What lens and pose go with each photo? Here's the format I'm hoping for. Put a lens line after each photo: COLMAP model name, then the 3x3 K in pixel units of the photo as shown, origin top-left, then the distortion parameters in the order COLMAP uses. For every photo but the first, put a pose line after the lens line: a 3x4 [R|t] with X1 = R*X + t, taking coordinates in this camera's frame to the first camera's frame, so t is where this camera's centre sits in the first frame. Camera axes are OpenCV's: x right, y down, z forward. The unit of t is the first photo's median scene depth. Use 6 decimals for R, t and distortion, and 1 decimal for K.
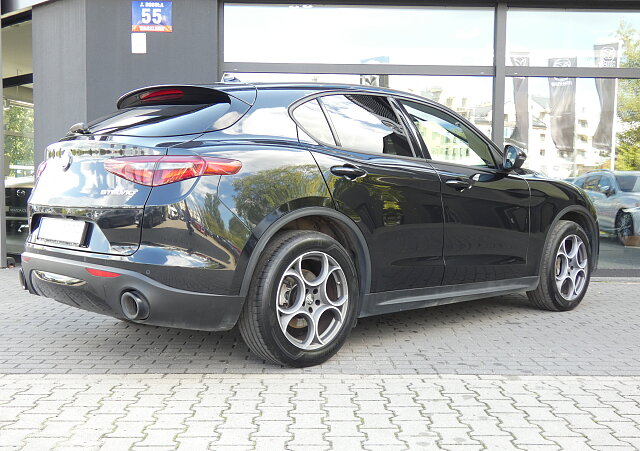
lens RADIAL K [[764.5, 0, 306.3], [0, 764.5, 225.1], [0, 0, 1]] dist [0.022600, 0.000000]
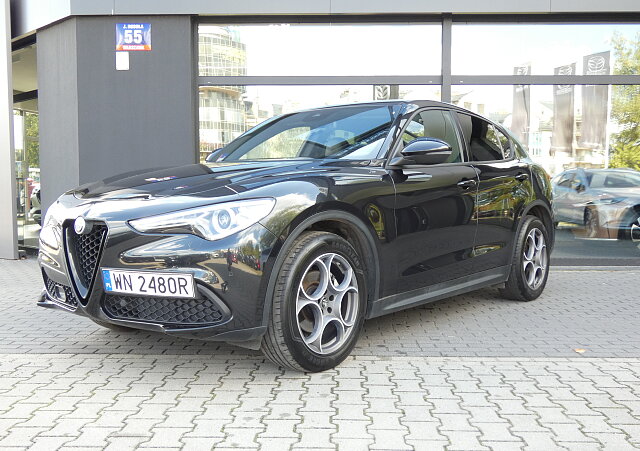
lens RADIAL K [[674.3, 0, 313.3], [0, 674.3, 237.0], [0, 0, 1]] dist [0.014097, 0.000000]
pose [[0.998330, -0.005409, -0.057516, 0.116595], [0.006914, 0.999638, 0.026000, -0.001263], [0.057355, -0.026354, 0.998006, 0.012606]]
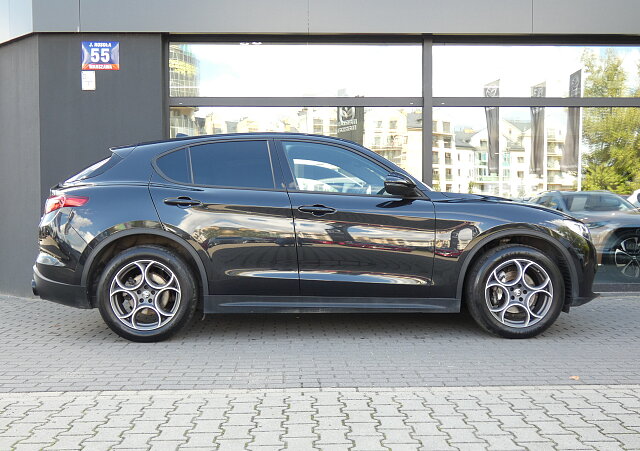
lens RADIAL K [[726.6, 0, 310.7], [0, 726.6, 234.5], [0, 0, 1]] dist [0.023014, 0.000000]
pose [[0.999881, -0.015199, 0.002746, 0.083894], [0.015236, 0.999786, -0.013966, -0.003503], [-0.002533, 0.014007, 0.999899, -0.015130]]
